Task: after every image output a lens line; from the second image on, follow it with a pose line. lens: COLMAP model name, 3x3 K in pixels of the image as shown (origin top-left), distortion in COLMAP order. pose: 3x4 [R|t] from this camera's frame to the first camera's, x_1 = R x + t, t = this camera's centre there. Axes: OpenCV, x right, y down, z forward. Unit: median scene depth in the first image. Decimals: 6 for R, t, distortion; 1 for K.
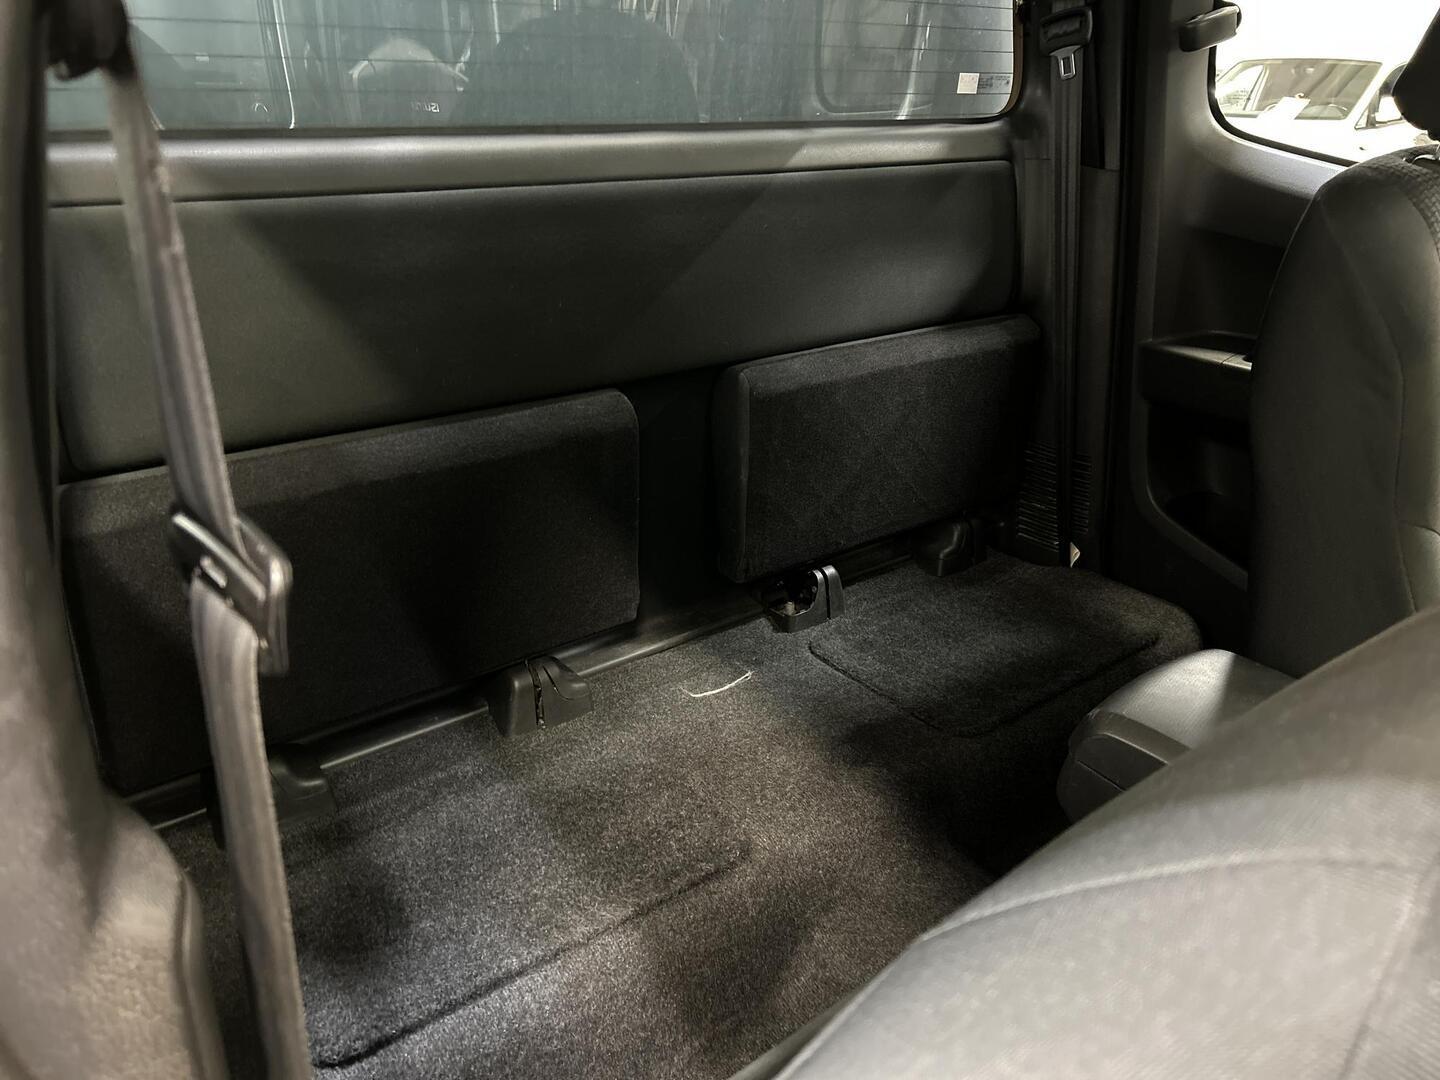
lens RADIAL K [[1282.5, 0, 722.5], [0, 1282.5, 539.0], [0, 0, 1]] dist [-0.017060, -0.002811]
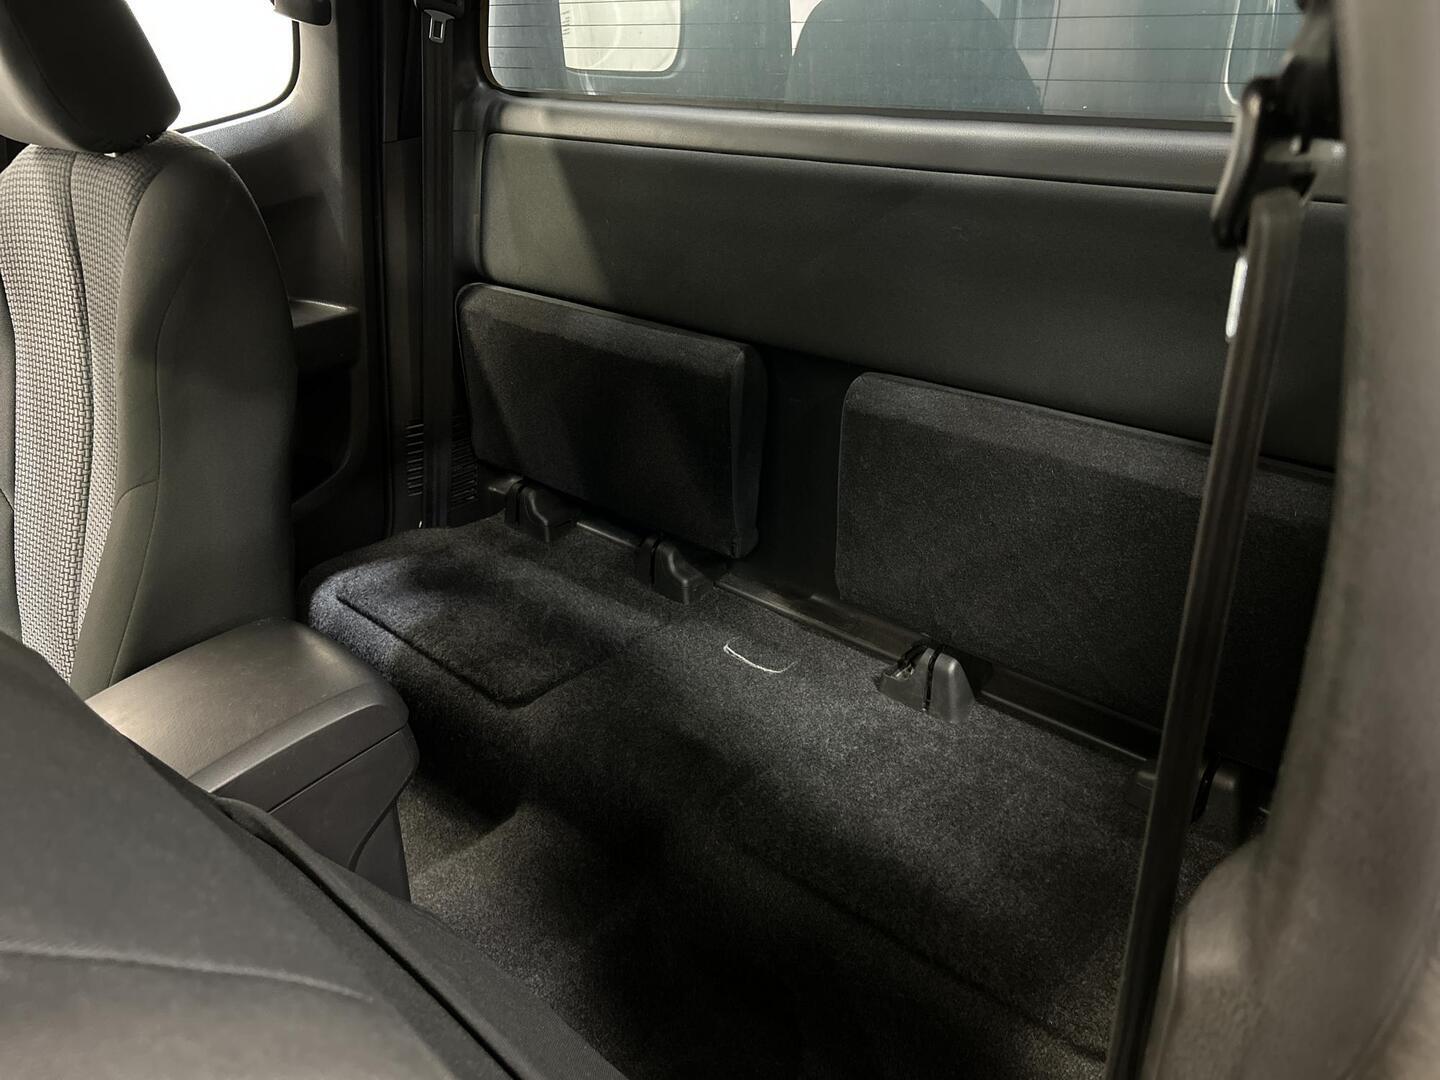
lens RADIAL K [[1282.5, 0, 722.2], [0, 1282.5, 540.3], [0, 0, 1]] dist [-0.017060, -0.002811]
pose [[-0.014861, 0.340293, -0.940202, 0.902501], [-0.334501, 0.884436, 0.325396, -0.286305], [0.942278, 0.319334, 0.100685, 0.820888]]
